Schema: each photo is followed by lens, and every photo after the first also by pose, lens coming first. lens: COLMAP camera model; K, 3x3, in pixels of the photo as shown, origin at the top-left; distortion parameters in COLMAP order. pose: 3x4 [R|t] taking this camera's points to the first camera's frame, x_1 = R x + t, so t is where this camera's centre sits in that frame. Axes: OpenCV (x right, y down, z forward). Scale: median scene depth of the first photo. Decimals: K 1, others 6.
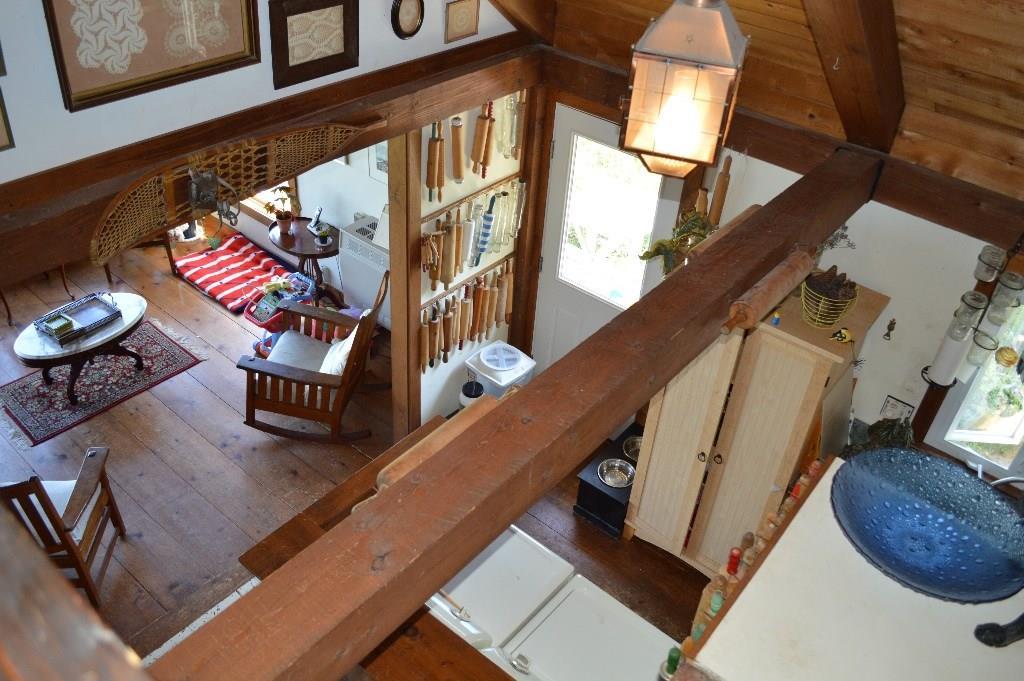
lens RADIAL K [[826.9, 0, 512.3], [0, 826.9, 339.6], [0, 0, 1]] dist [-0.005104, -0.000869]
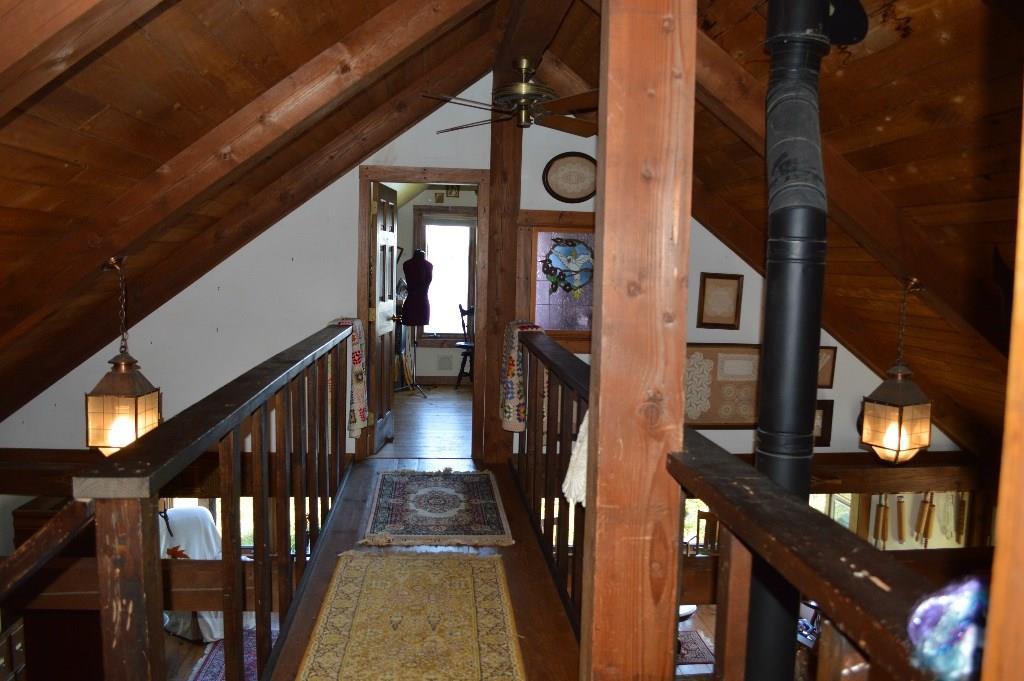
lens RADIAL K [[826.9, 0, 512.4], [0, 826.9, 343.0], [0, 0, 1]] dist [-0.005104, -0.000869]
pose [[0.706093, 0.028433, -0.707549, 0.469326], [-0.414955, 0.826275, -0.380897, 0.351031], [0.573799, 0.562549, 0.595225, -0.429496]]
